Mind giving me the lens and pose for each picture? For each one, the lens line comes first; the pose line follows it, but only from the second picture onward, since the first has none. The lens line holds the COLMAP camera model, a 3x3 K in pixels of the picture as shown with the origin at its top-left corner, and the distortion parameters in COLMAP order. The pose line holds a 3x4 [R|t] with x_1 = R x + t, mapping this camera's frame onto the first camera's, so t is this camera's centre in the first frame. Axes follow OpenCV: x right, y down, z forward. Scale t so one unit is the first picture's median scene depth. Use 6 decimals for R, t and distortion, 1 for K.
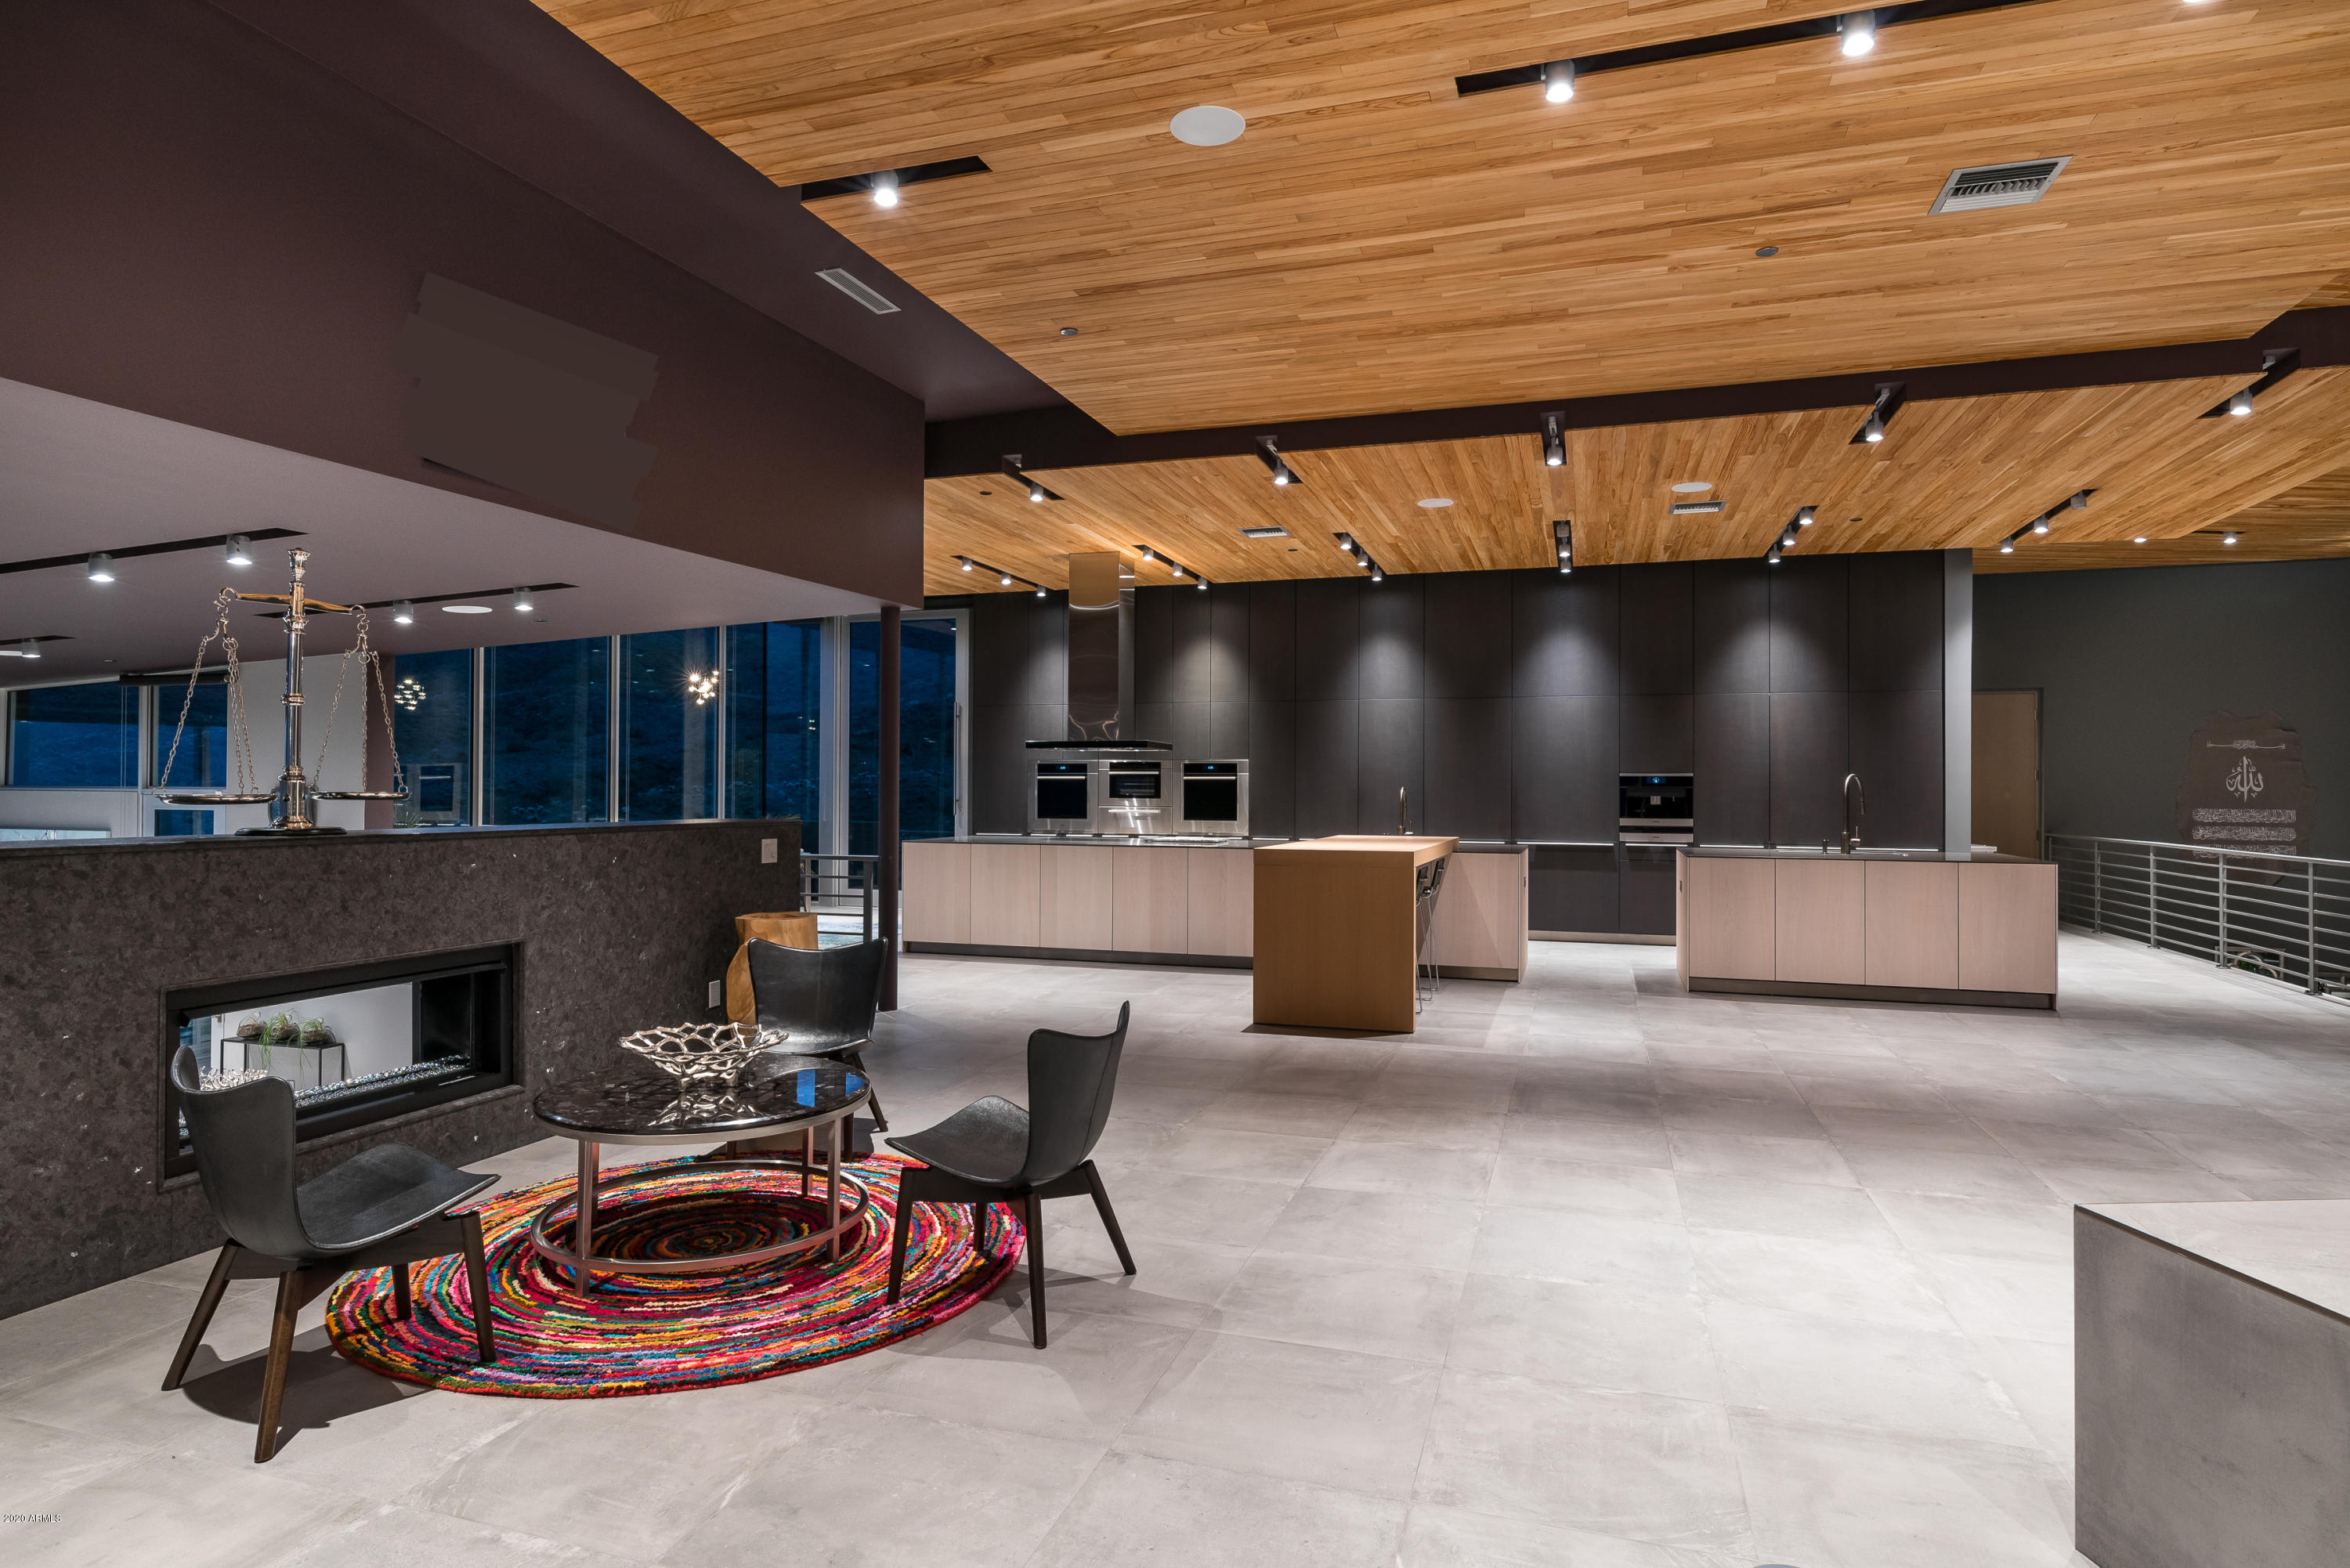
lens RADIAL K [[1258.1, 0, 1174.4], [0, 1258.1, 768.3], [0, 0, 1]] dist [0.000669, -0.001858]
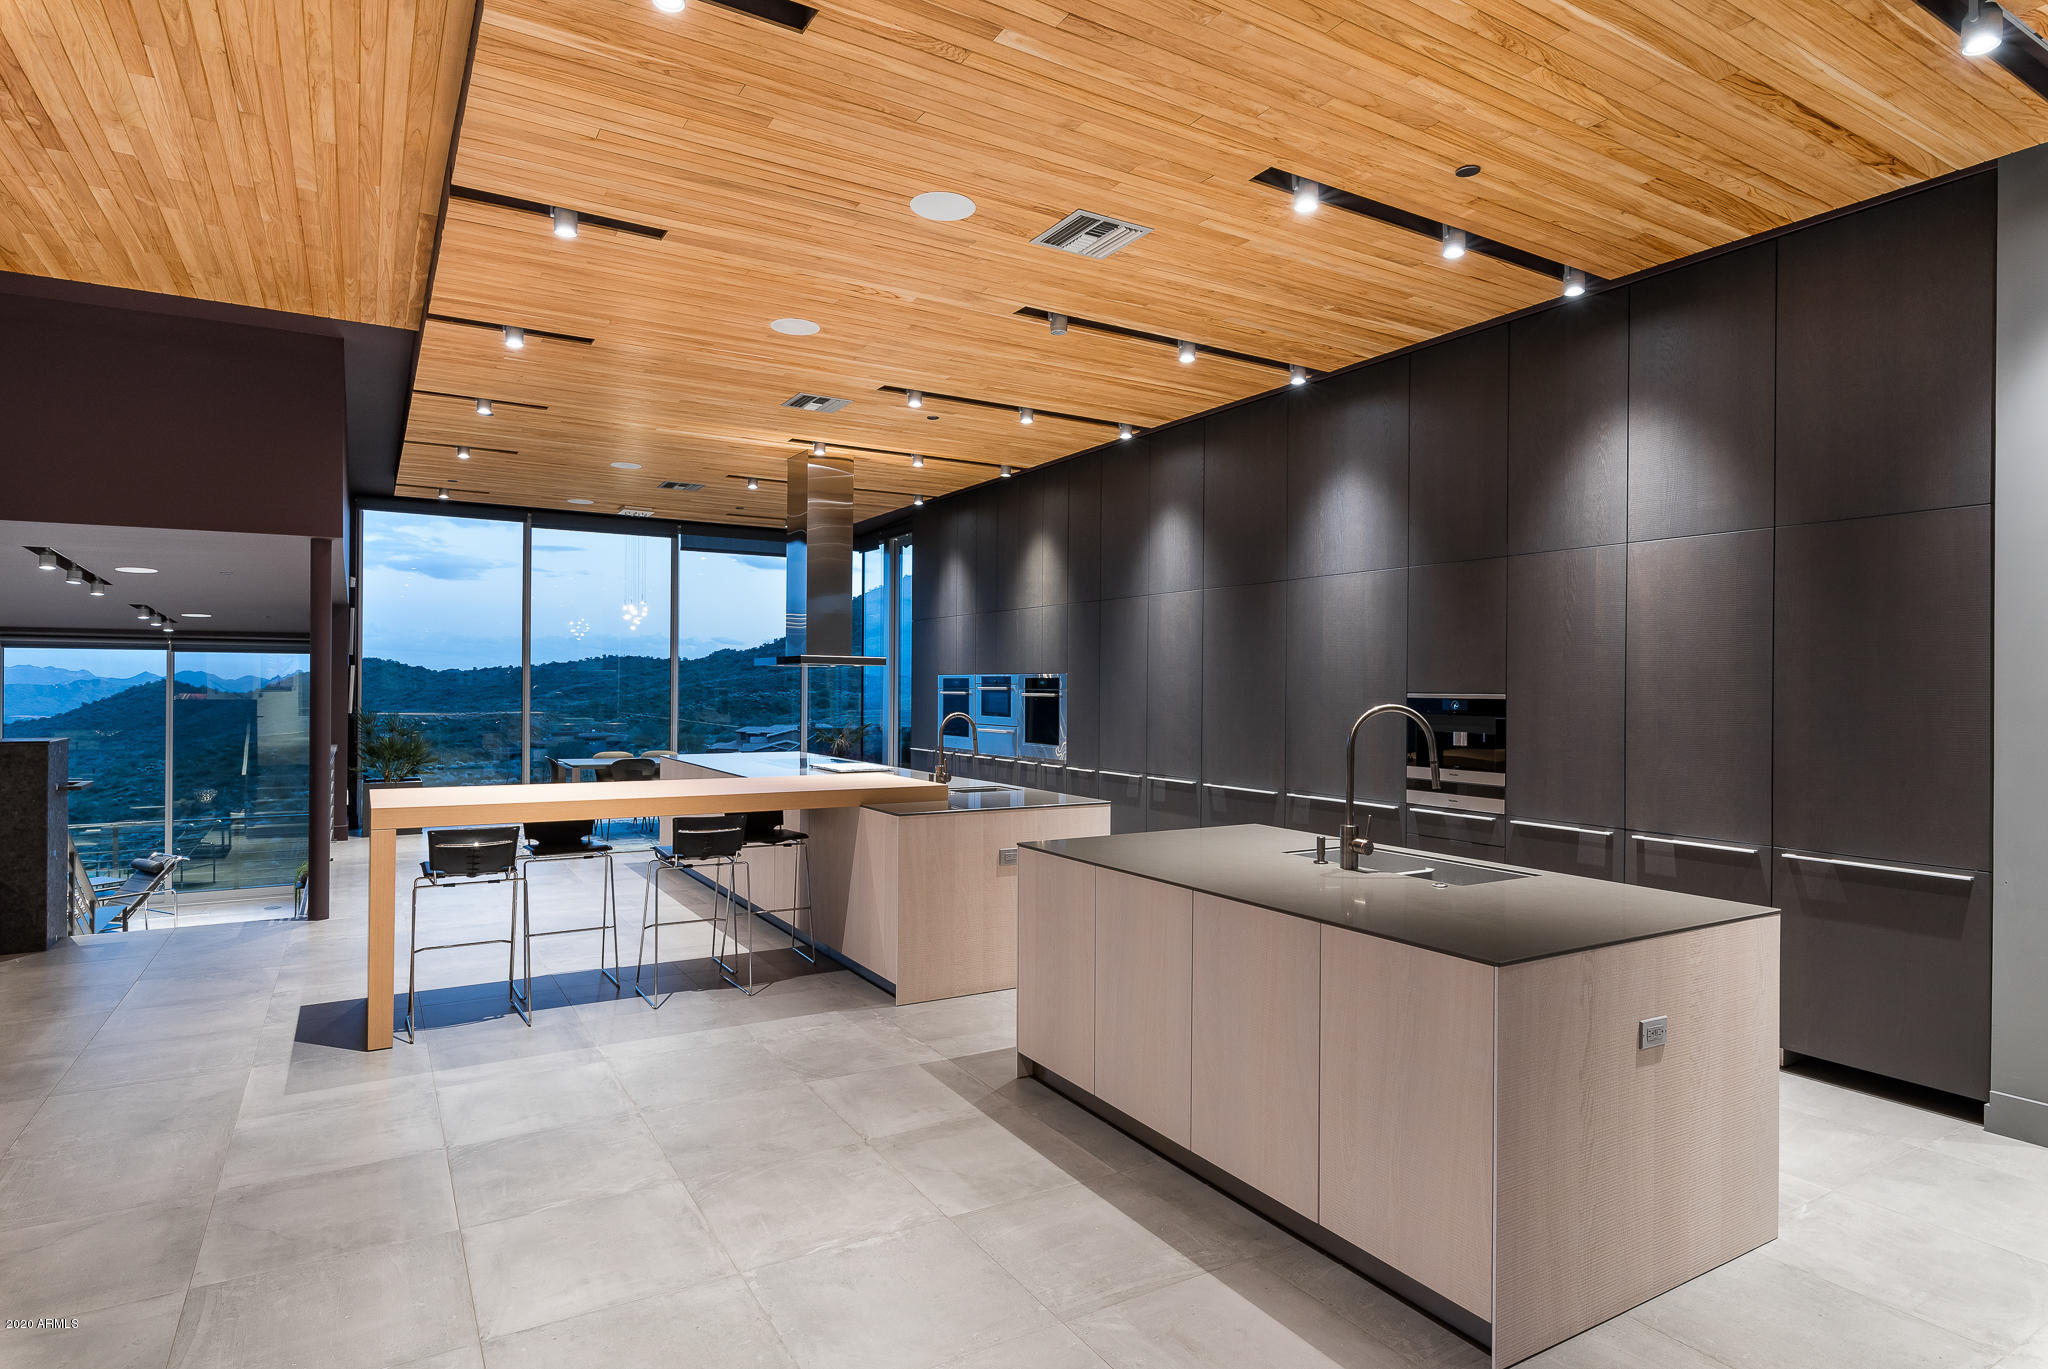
lens RADIAL K [[1096.5, 0, 1031.7], [0, 1096.5, 689.7], [0, 0, 1]] dist [0.000669, -0.001858]
pose [[0.755424, 0.002223, -0.655232, 0.773607], [0.008088, 0.999886, 0.012718, -0.008329], [0.655186, -0.014907, 0.755320, 0.649448]]
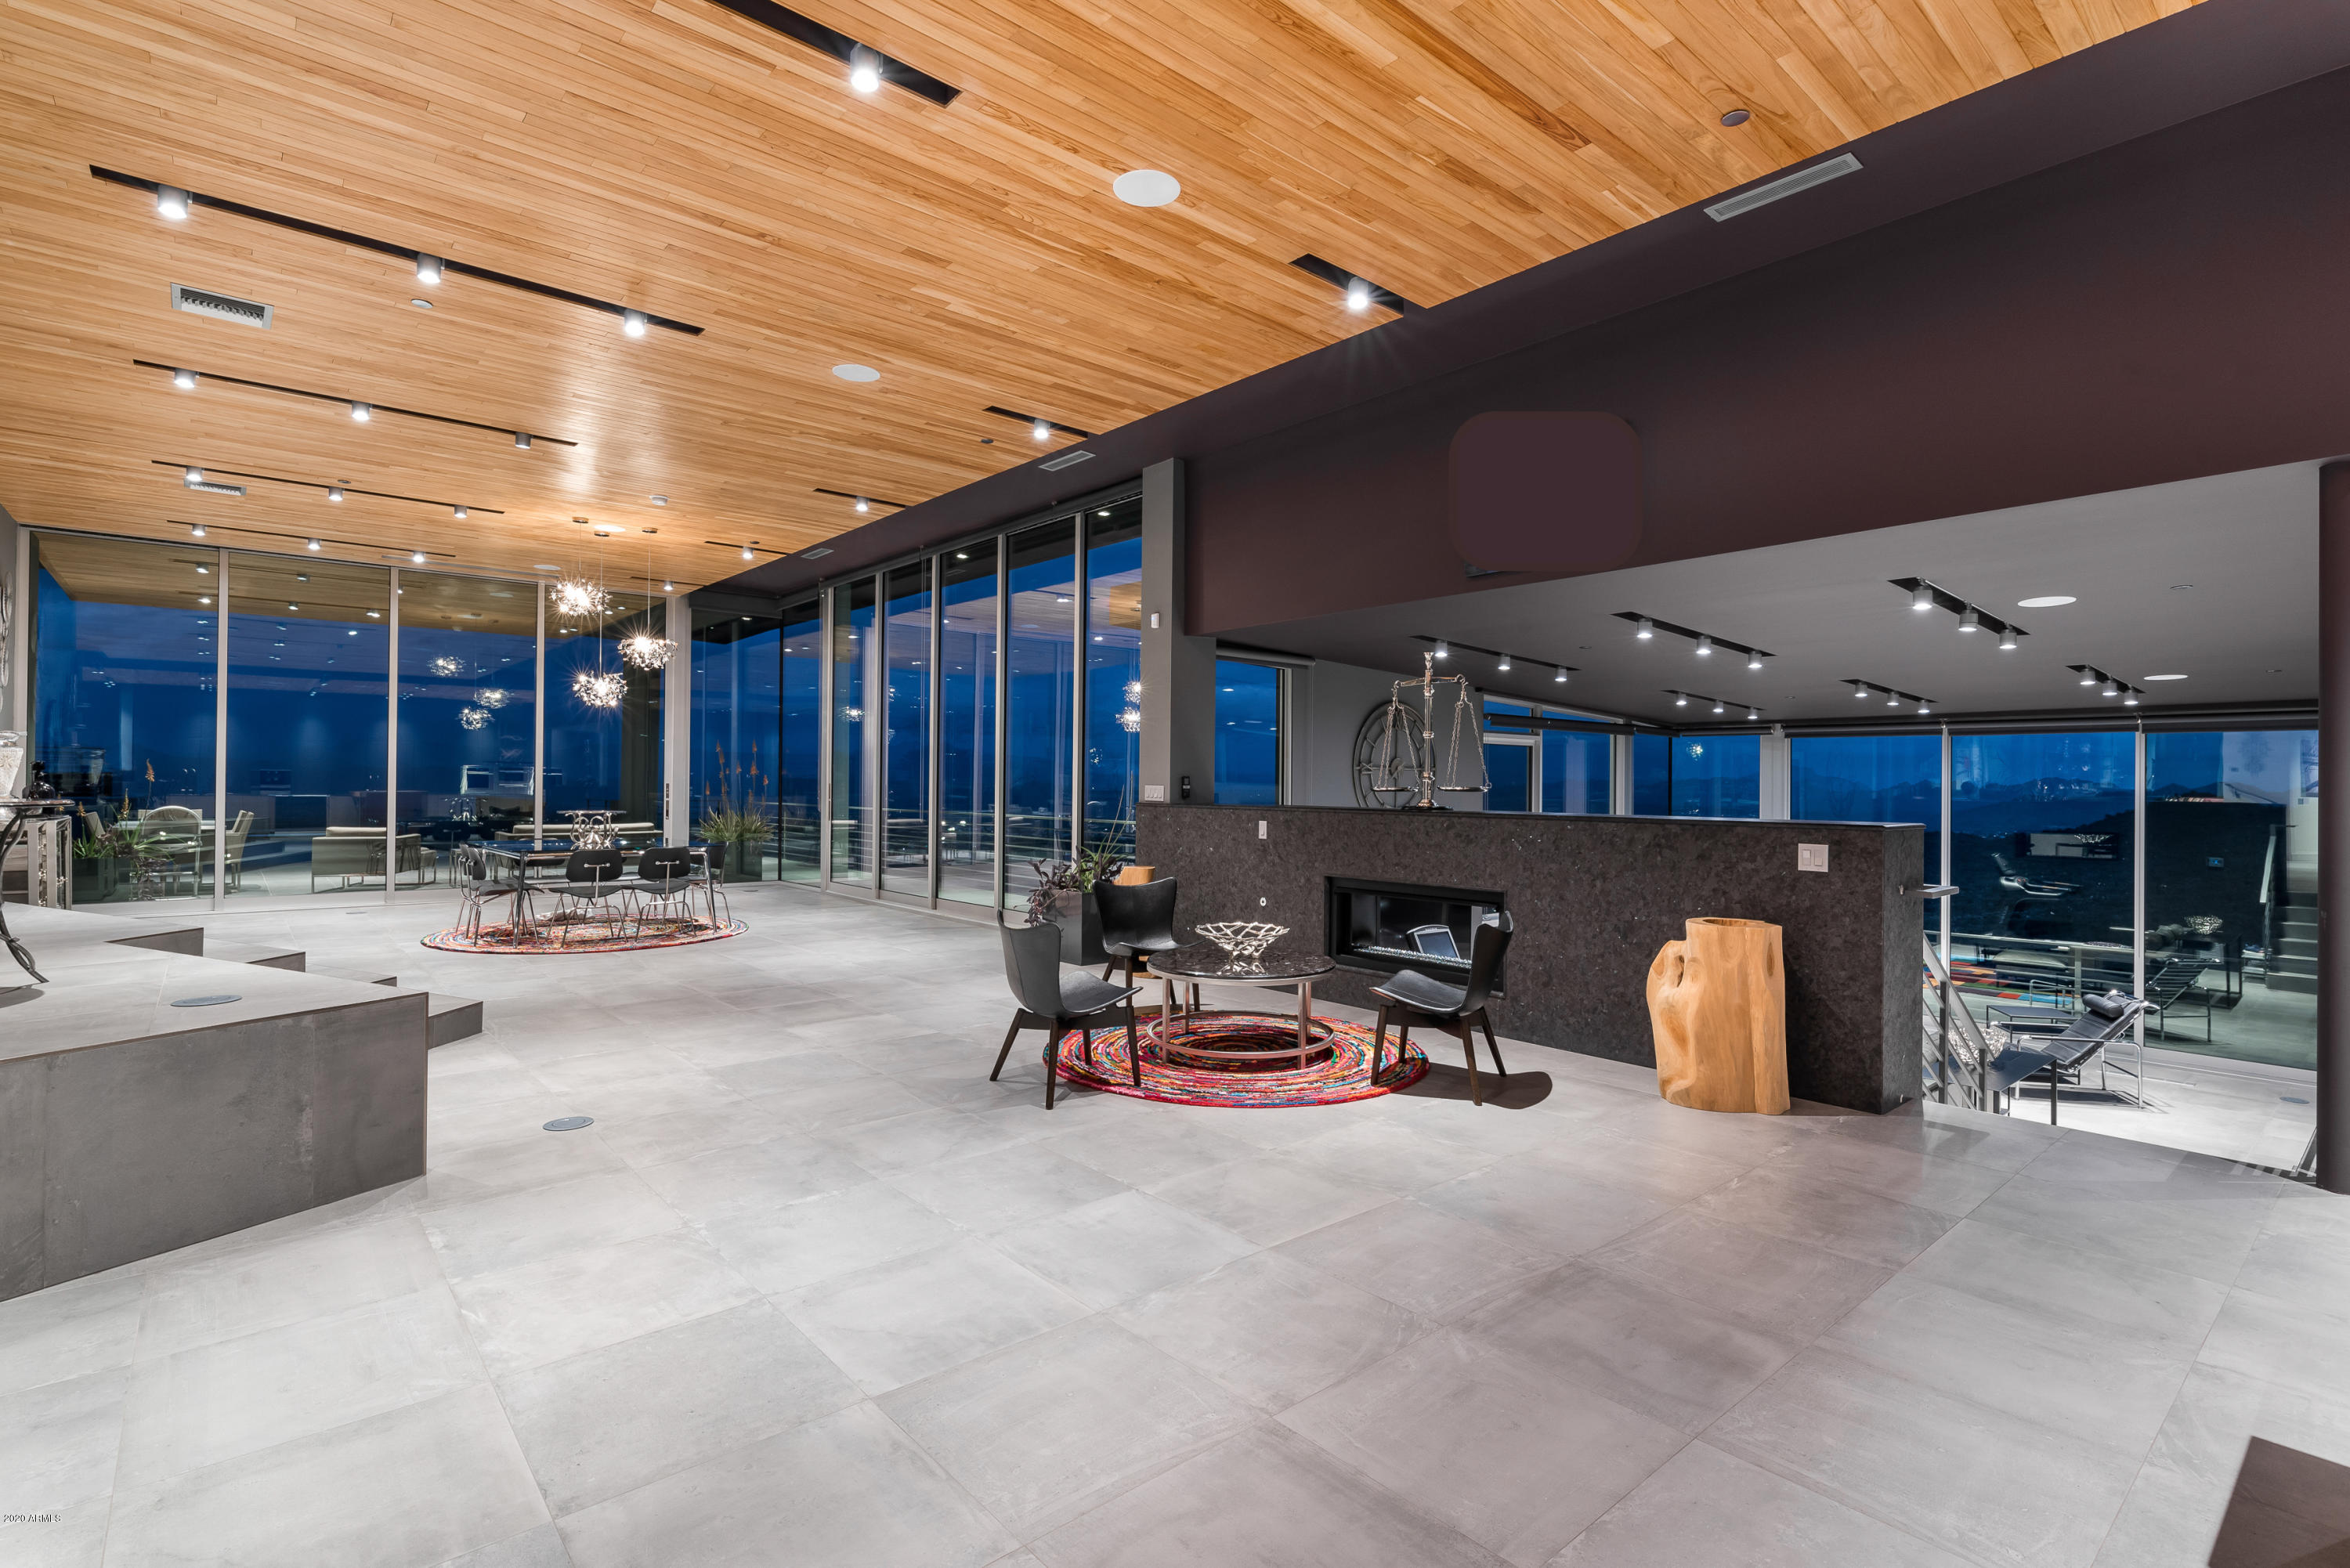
lens RADIAL K [[1131.6, 0, 1200.4], [0, 1131.6, 769.9], [0, 0, 1]] dist [0.005924, -0.000086]
pose [[-0.506759, -0.019765, -0.861861, 0.429278], [0.002882, 0.999693, -0.024620, 0.016249], [0.862083, -0.014961, -0.506546, 0.767217]]
